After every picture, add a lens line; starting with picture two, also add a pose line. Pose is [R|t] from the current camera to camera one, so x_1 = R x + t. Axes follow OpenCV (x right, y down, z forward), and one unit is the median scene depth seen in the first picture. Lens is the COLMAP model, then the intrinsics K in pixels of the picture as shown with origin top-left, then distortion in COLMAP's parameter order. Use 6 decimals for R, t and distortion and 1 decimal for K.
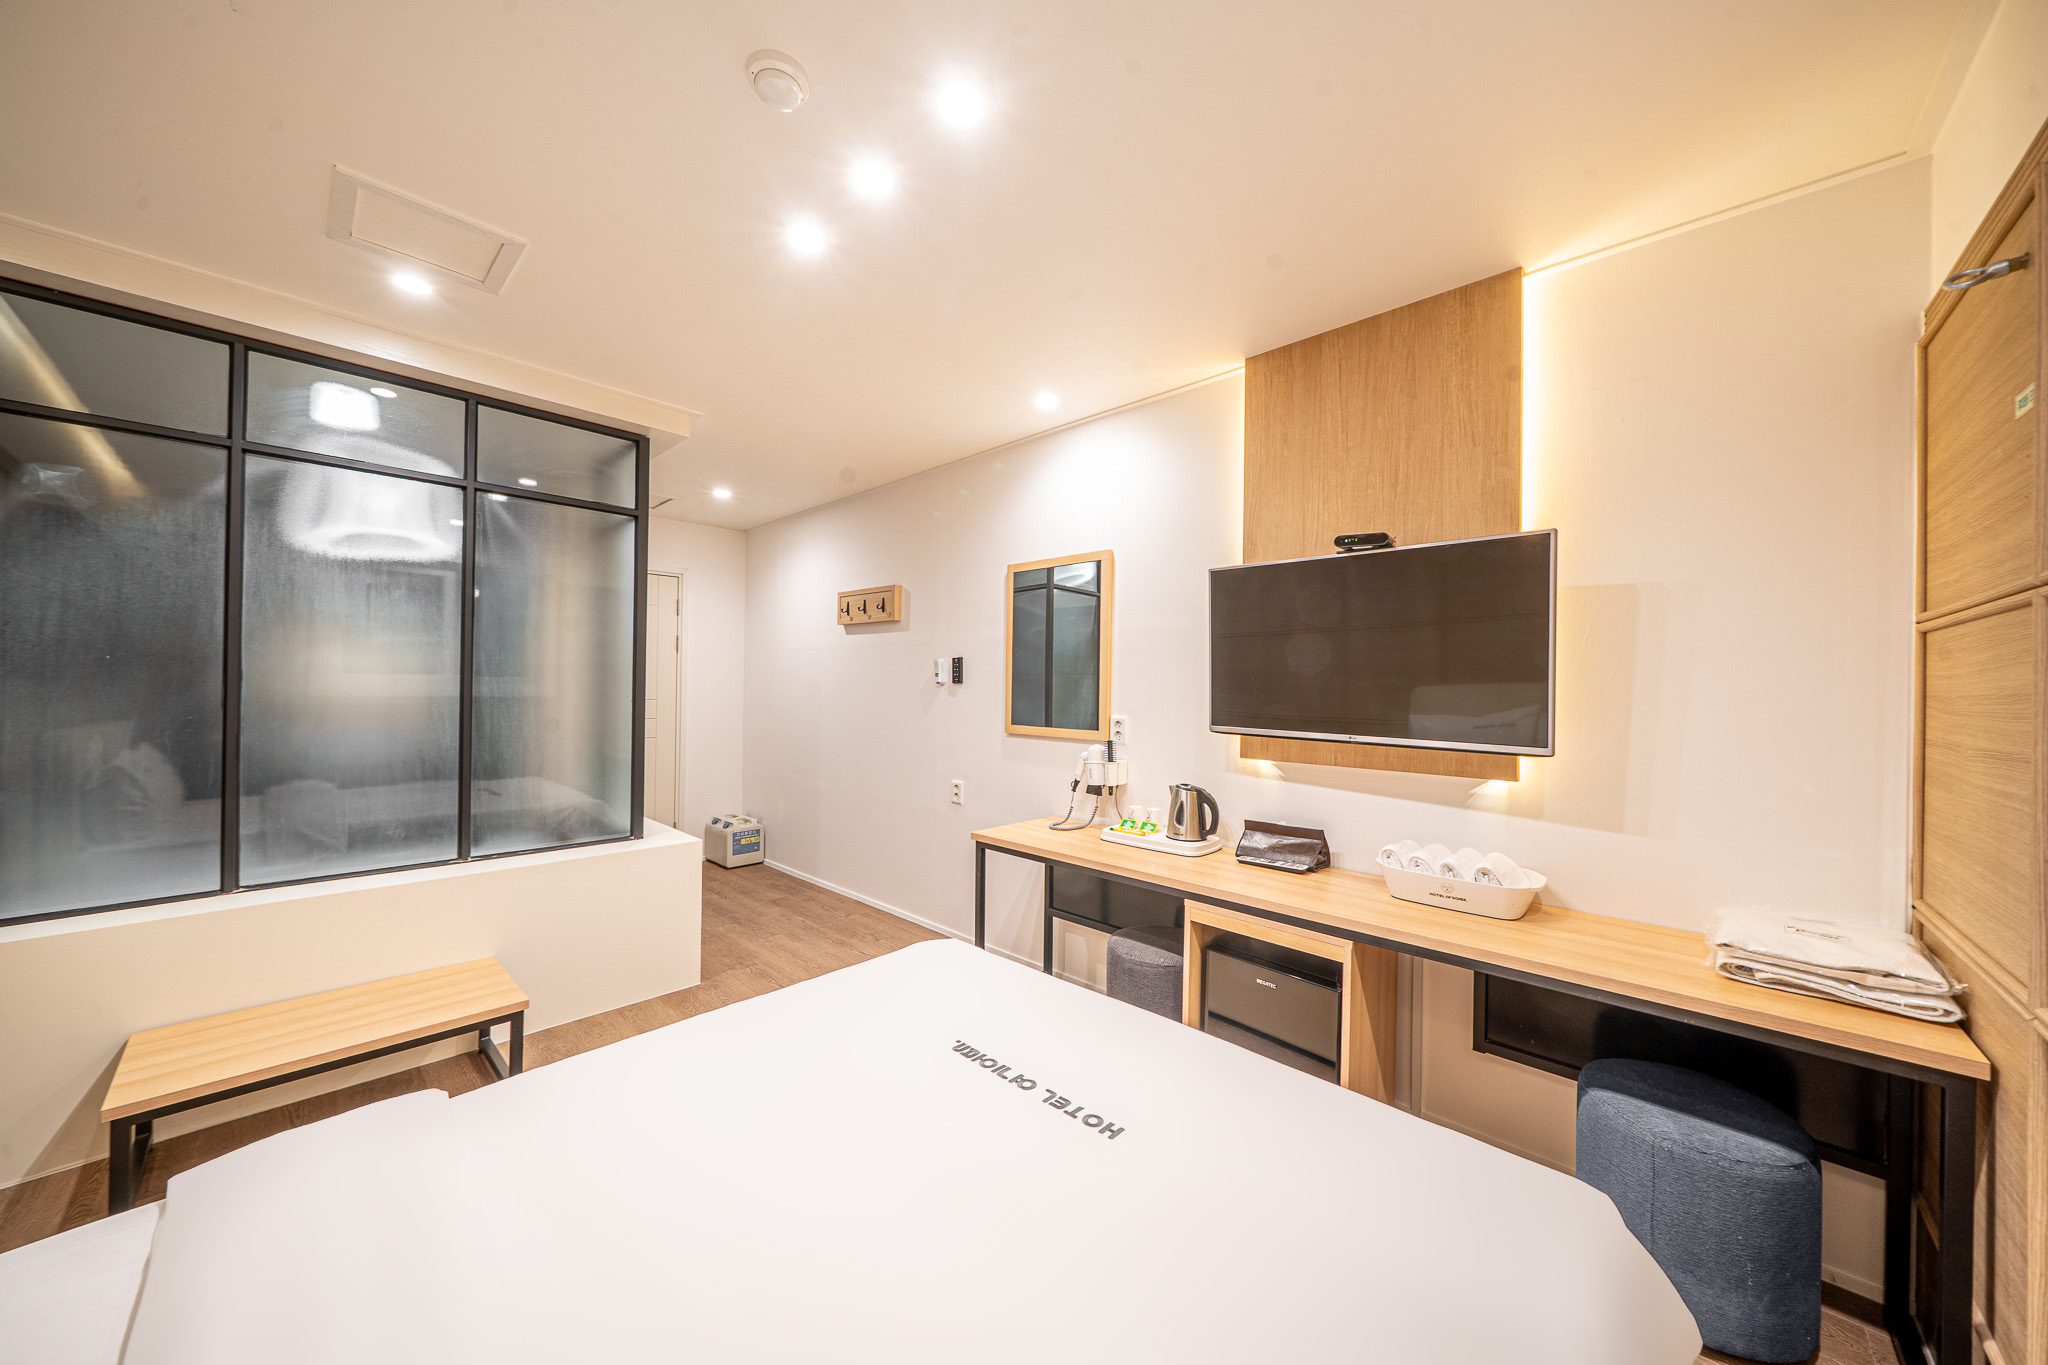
lens RADIAL K [[697.6, 0, 1026.0], [0, 697.6, 679.2], [0, 0, 1]] dist [-0.003439, 0.000145]
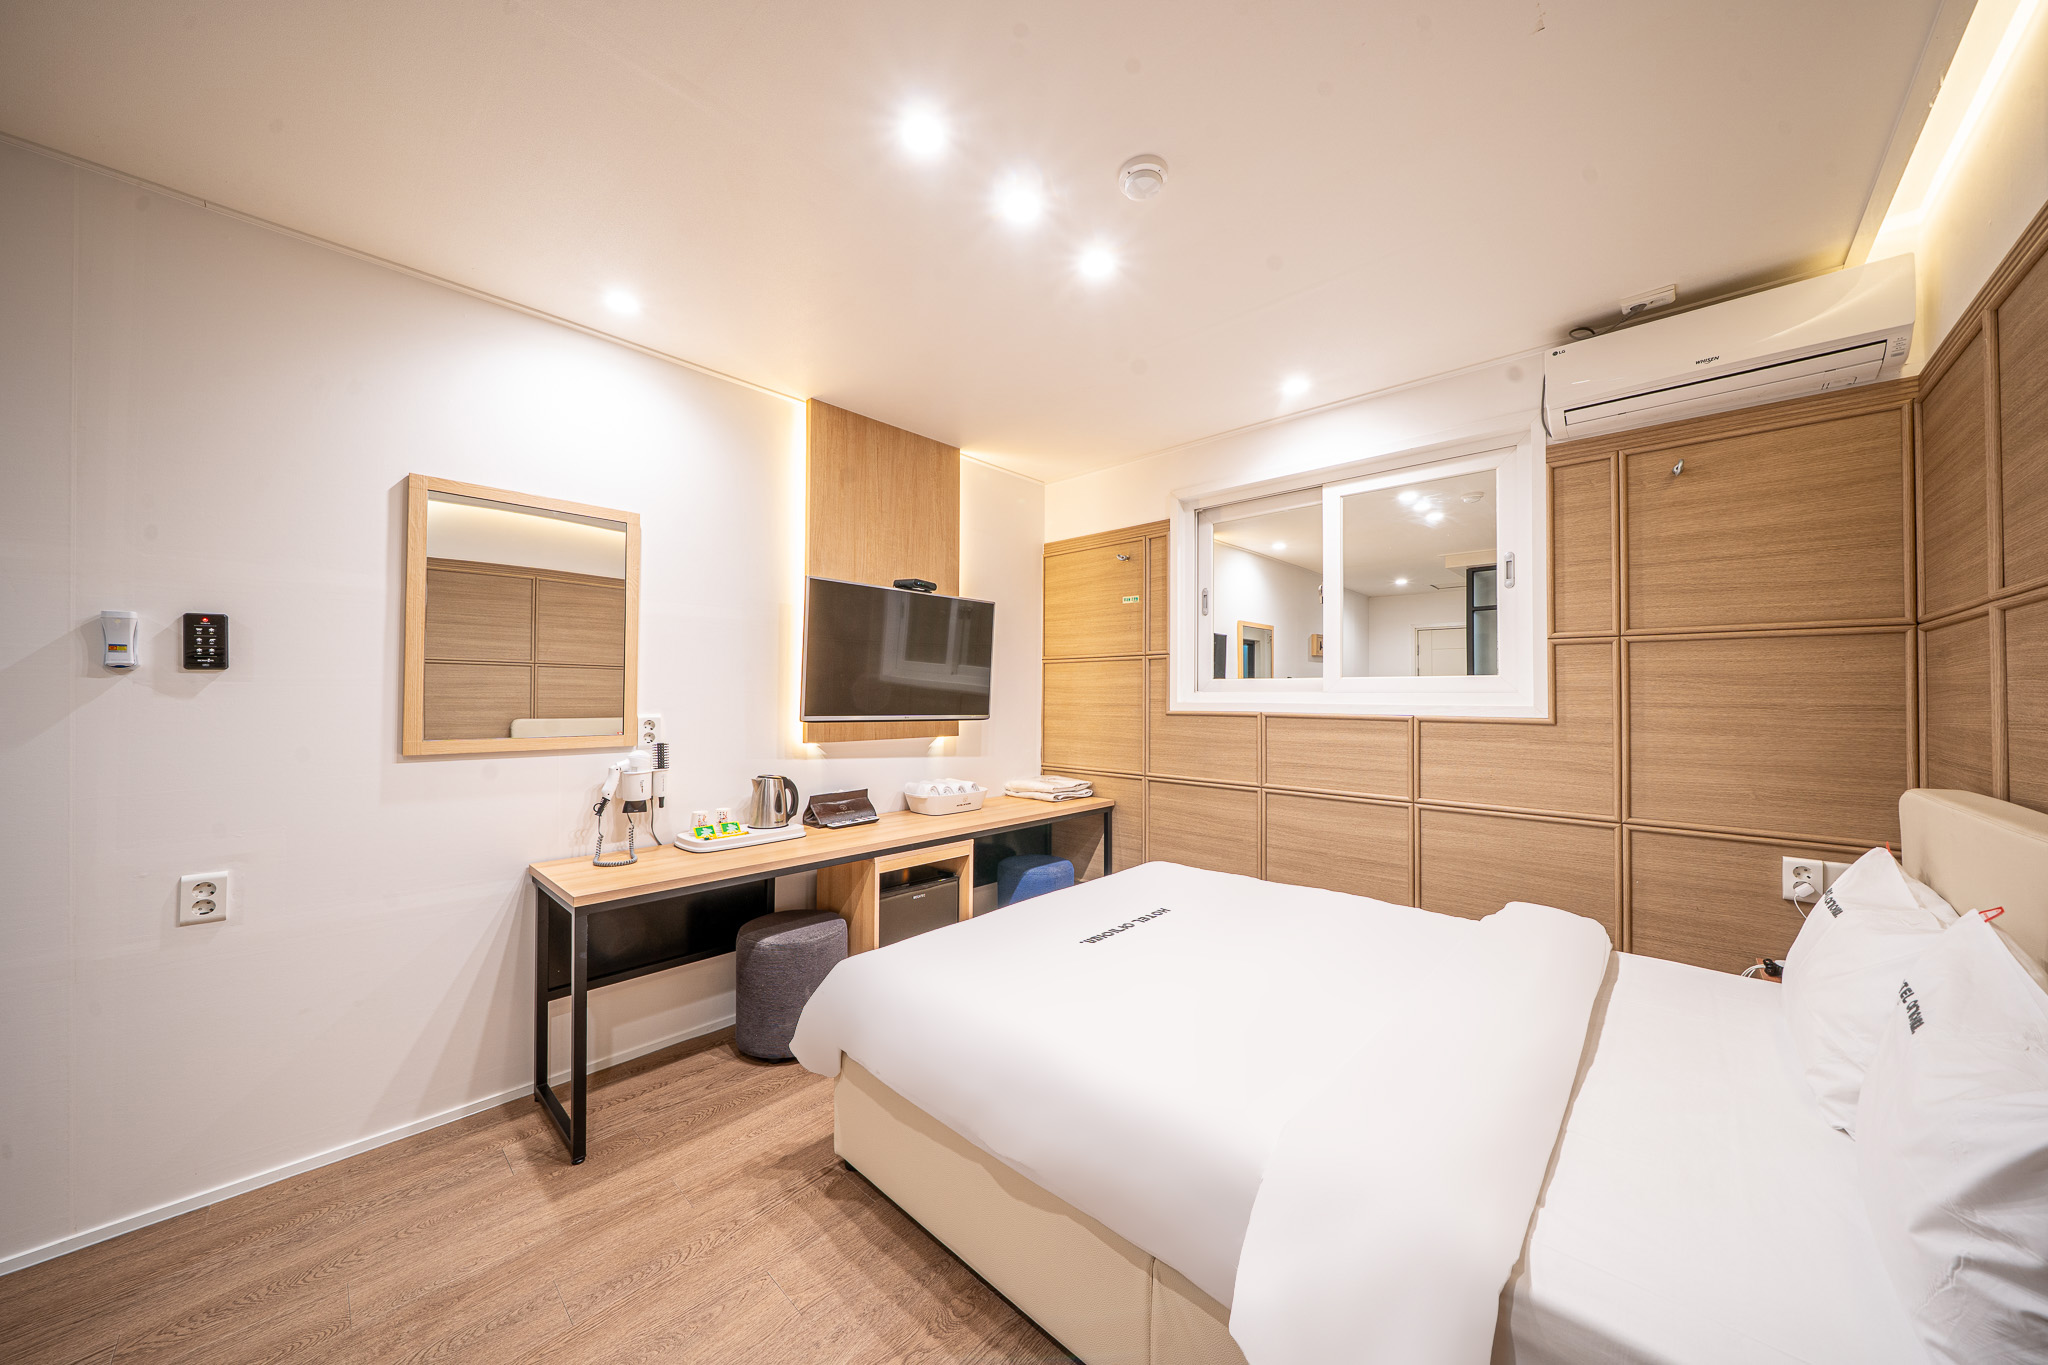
lens RADIAL K [[697.6, 0, 1011.8], [0, 697.6, 683.2], [0, 0, 1]] dist [-0.003439, 0.000145]
pose [[-0.004600, 0.011024, 0.999929, -0.886149], [-0.009307, 0.999895, -0.011067, 0.025497], [-0.999946, -0.009357, -0.004497, 0.706275]]
